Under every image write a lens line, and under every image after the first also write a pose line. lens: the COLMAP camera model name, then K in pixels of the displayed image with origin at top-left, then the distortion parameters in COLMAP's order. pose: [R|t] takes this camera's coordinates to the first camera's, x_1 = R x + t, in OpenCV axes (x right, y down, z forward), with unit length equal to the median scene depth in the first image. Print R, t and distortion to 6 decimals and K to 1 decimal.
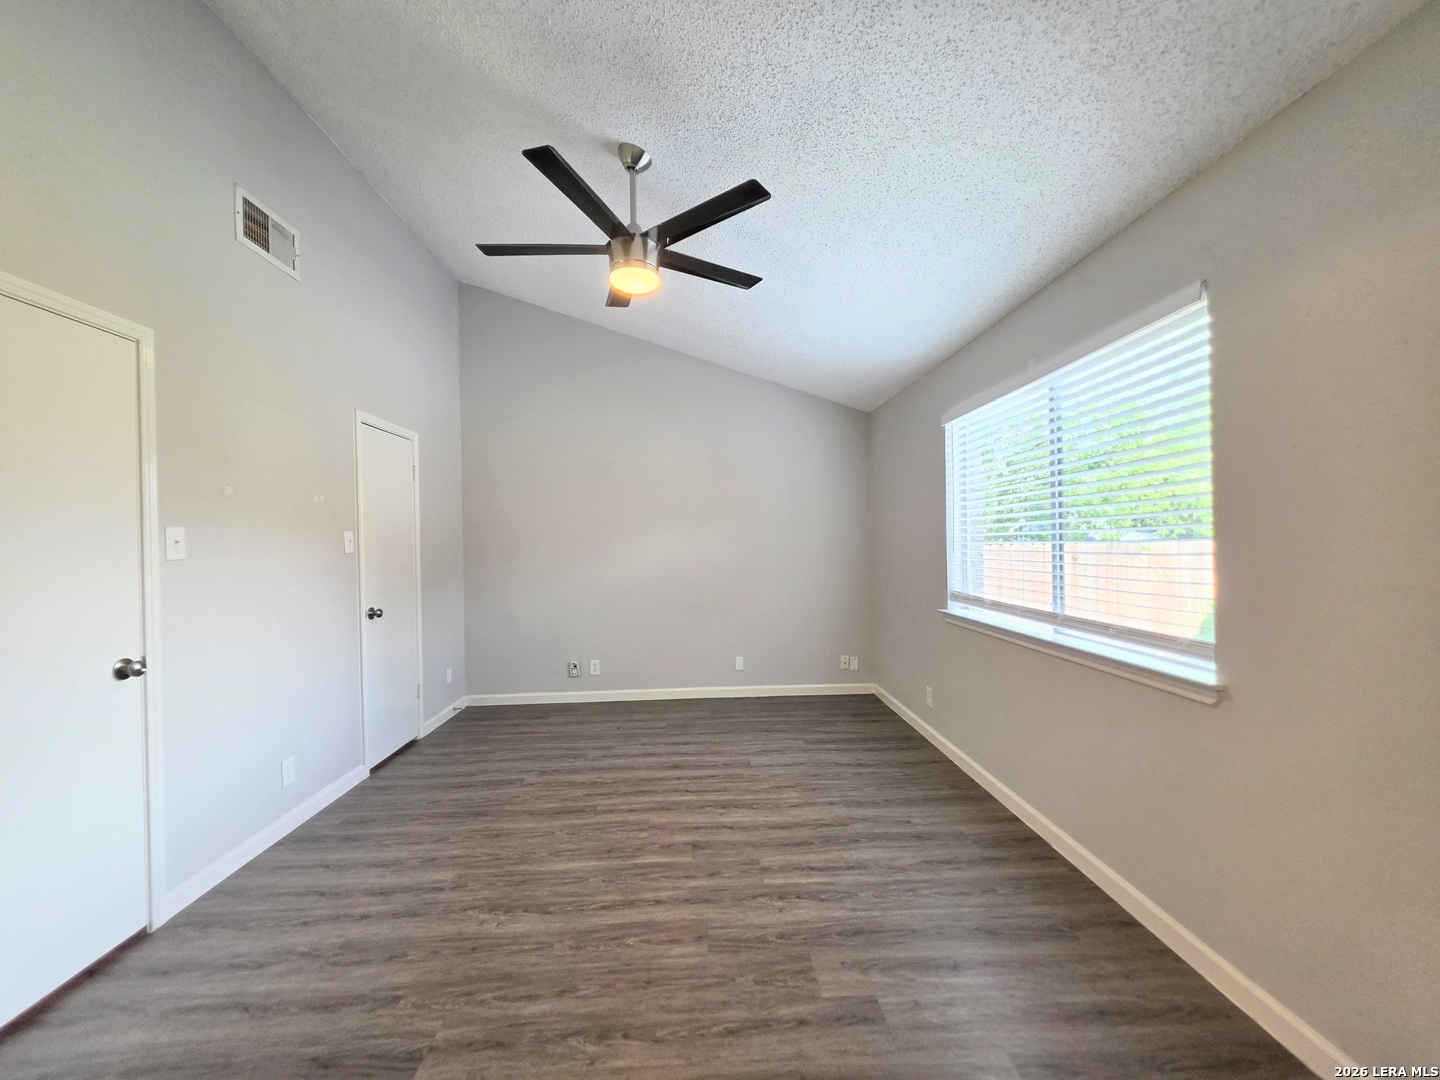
lens RADIAL K [[580.2, 0, 725.3], [0, 580.2, 540.1], [0, 0, 1]] dist [-0.003106, 0.001185]
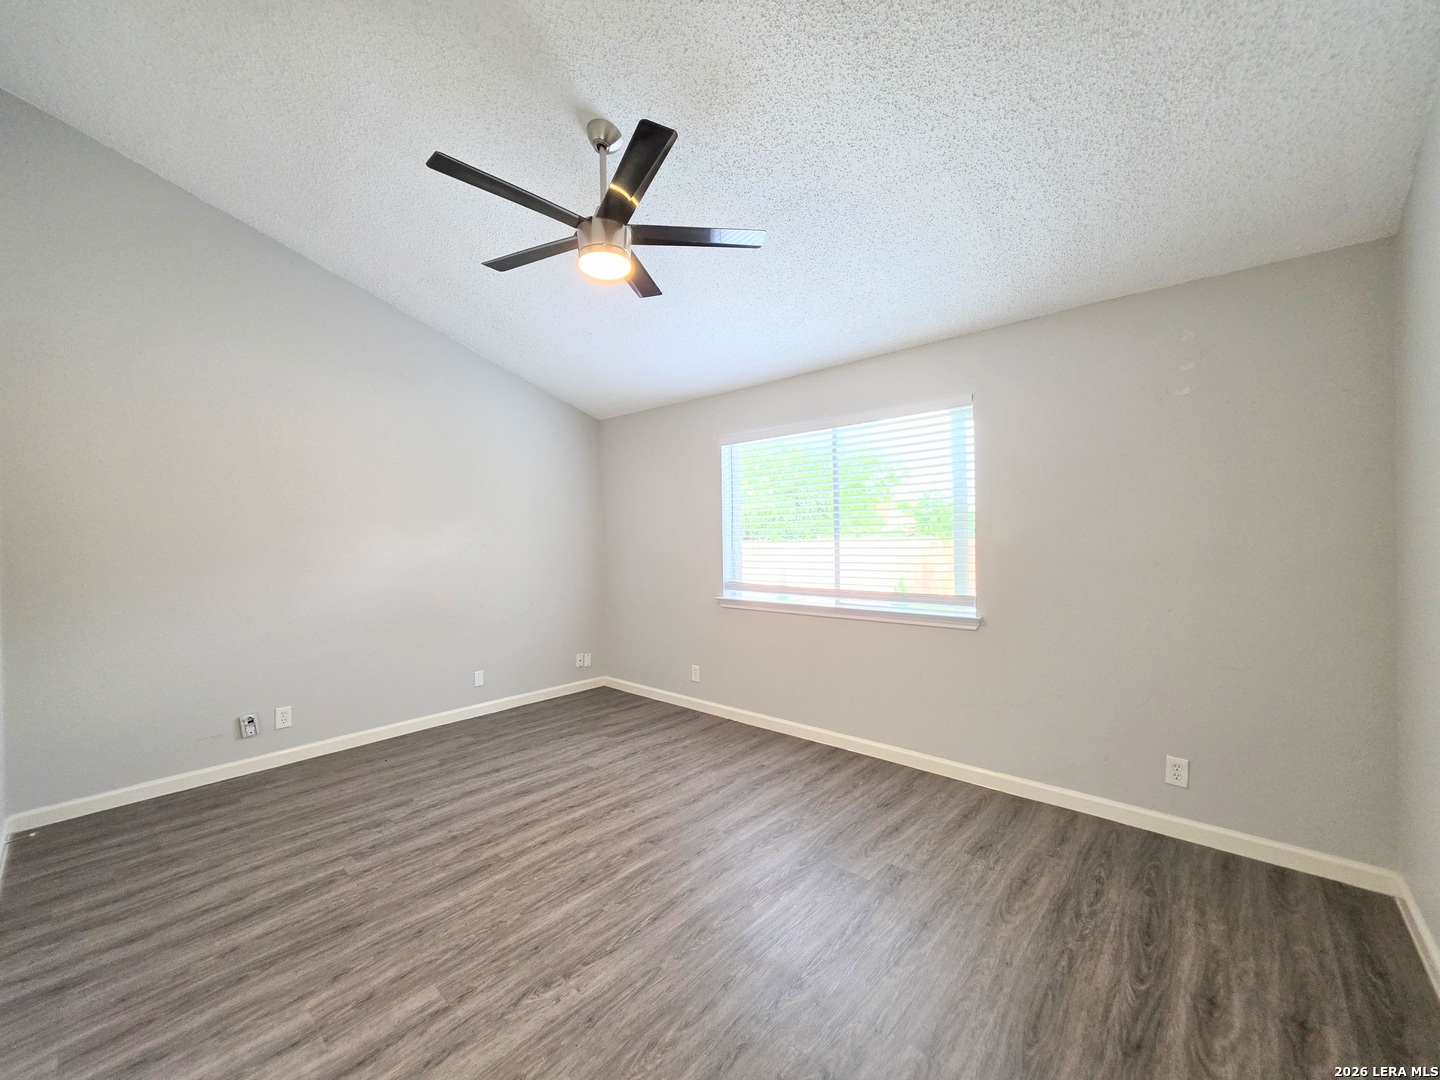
lens RADIAL K [[580.2, 0, 720.5], [0, 580.2, 538.3], [0, 0, 1]] dist [-0.003106, 0.001185]
pose [[0.703107, 0.001735, 0.711081, -0.629577], [0.003752, 0.999974, -0.006150, 0.004572], [-0.711074, 0.006992, 0.703083, 0.183060]]
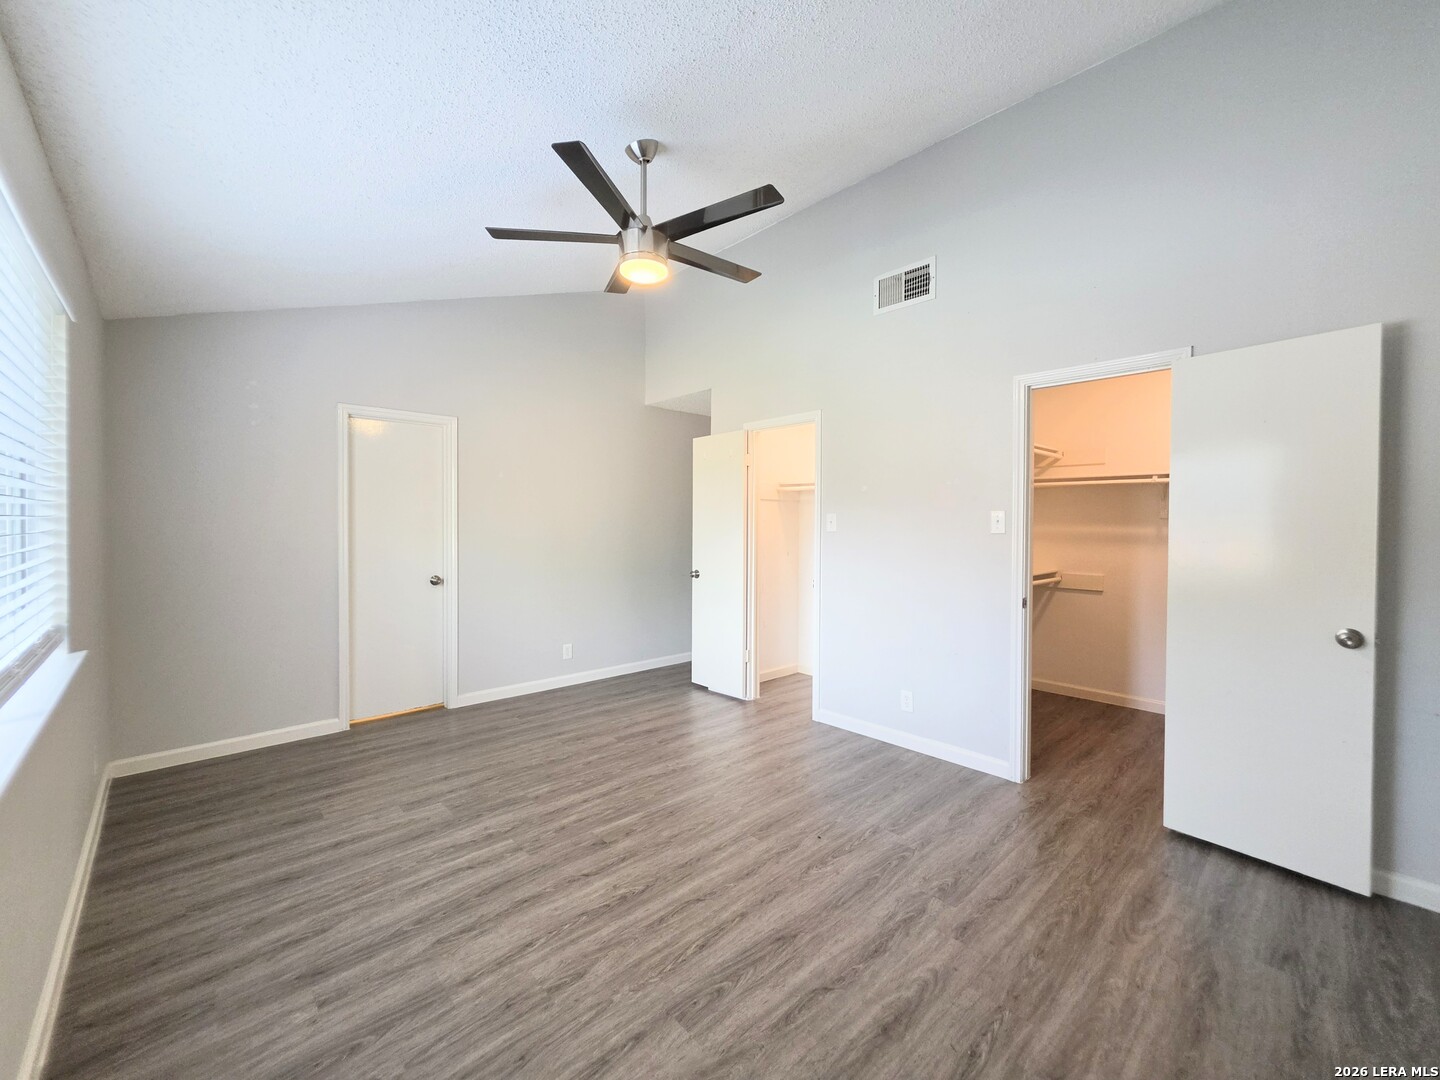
lens RADIAL K [[580.2, 0, 719.6], [0, 580.2, 529.3], [0, 0, 1]] dist [-0.003106, 0.001185]
pose [[-0.761655, 0.018433, -0.647720, 0.378153], [0.009206, 0.999802, 0.017627, -0.005230], [0.647917, 0.007463, -0.761674, 1.693388]]
